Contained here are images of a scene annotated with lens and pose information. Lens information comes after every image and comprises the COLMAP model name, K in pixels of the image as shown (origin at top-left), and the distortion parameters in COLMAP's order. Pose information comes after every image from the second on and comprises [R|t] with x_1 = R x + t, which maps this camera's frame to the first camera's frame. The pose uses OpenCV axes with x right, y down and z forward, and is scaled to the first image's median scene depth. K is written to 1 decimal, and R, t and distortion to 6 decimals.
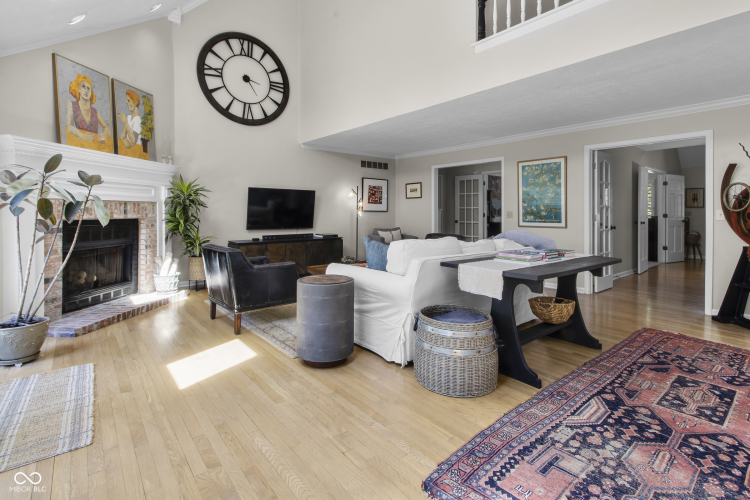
lens RADIAL K [[356.7, 0, 395.9], [0, 356.7, 211.5], [0, 0, 1]] dist [0.004920, 0.001351]
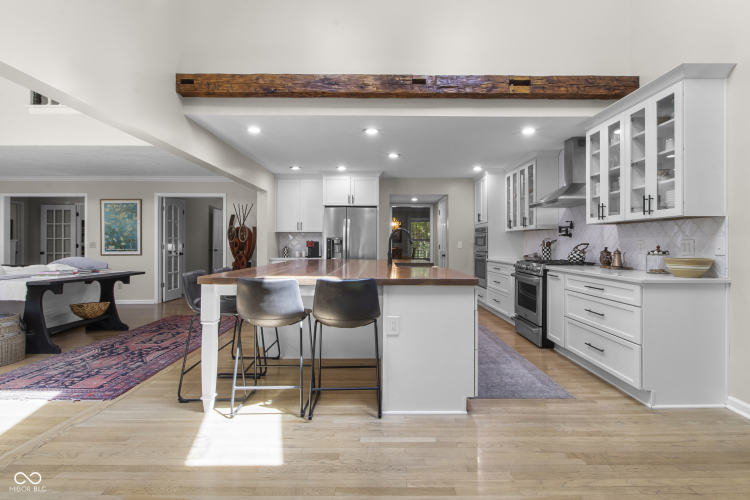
lens RADIAL K [[371.4, 0, 378.7], [0, 371.4, 244.0], [0, 0, 1]] dist [0.006884, 0.001039]
pose [[0.673146, -0.003193, 0.739503, 0.059312], [0.000163, 0.999991, 0.004169, 0.000890], [-0.739510, -0.002686, 0.673140, -0.523384]]
